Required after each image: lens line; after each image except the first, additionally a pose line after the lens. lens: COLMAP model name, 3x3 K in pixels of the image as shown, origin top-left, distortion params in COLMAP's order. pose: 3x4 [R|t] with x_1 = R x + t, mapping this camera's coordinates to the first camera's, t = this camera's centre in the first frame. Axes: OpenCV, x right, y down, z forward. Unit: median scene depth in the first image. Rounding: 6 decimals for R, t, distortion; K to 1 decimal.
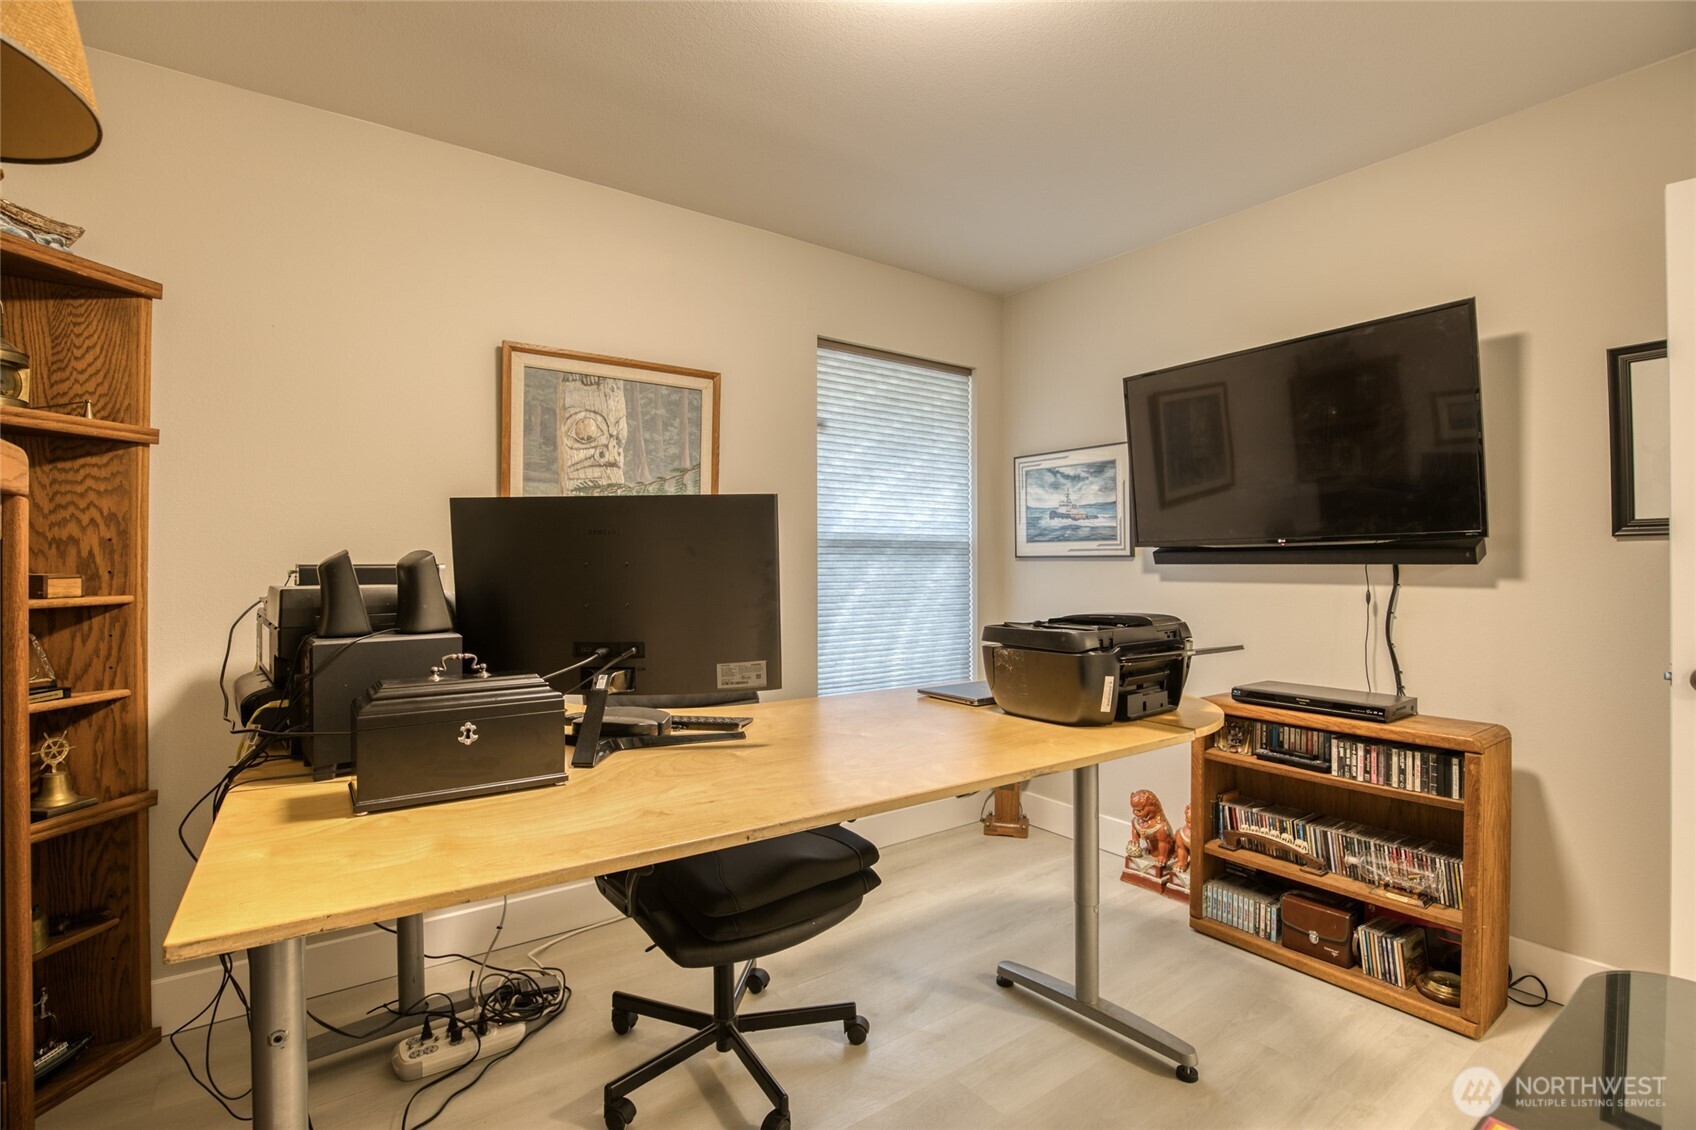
lens RADIAL K [[784.0, 0, 852.5], [0, 784.0, 559.0], [0, 0, 1]] dist [-0.031274, 0.005592]
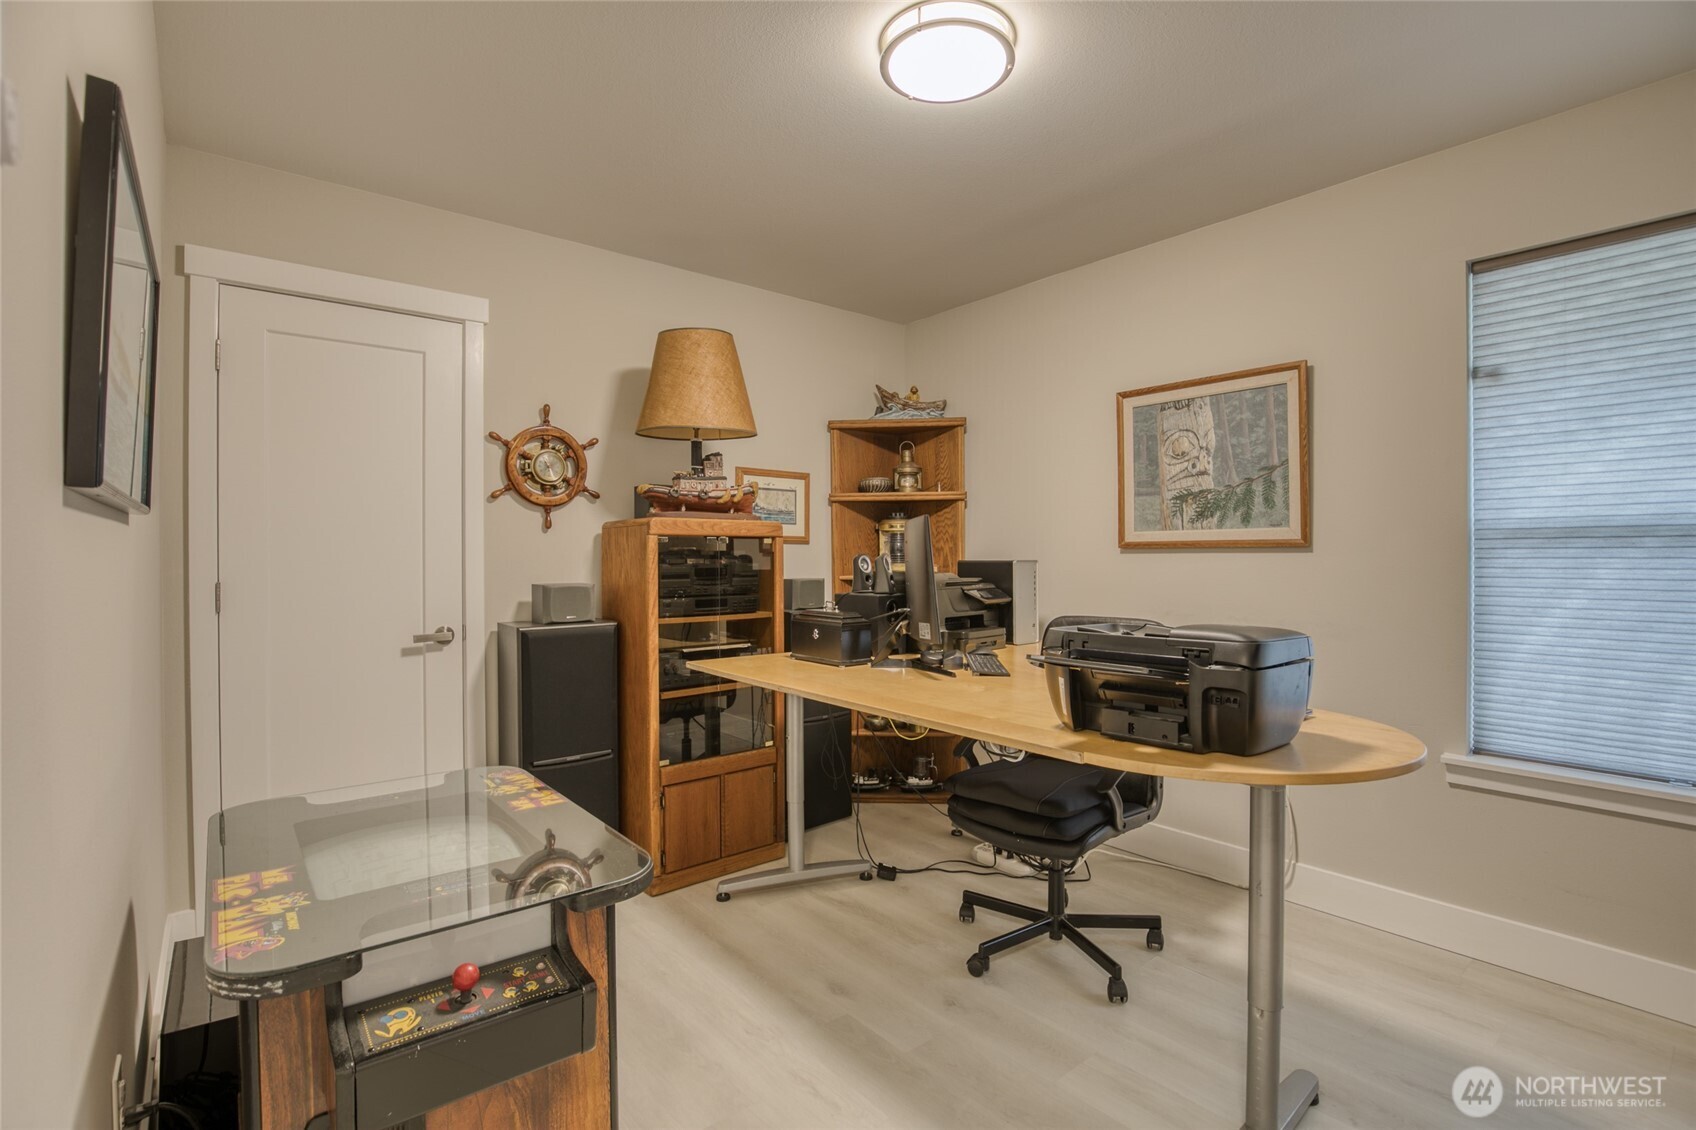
lens RADIAL K [[784.0, 0, 850.8], [0, 784.0, 562.6], [0, 0, 1]] dist [-0.031274, 0.005592]
pose [[0.065768, -0.001096, -0.997834, 0.777288], [-0.002961, 0.999995, -0.001293, 0.011690], [0.997831, 0.003040, 0.065765, 0.415063]]
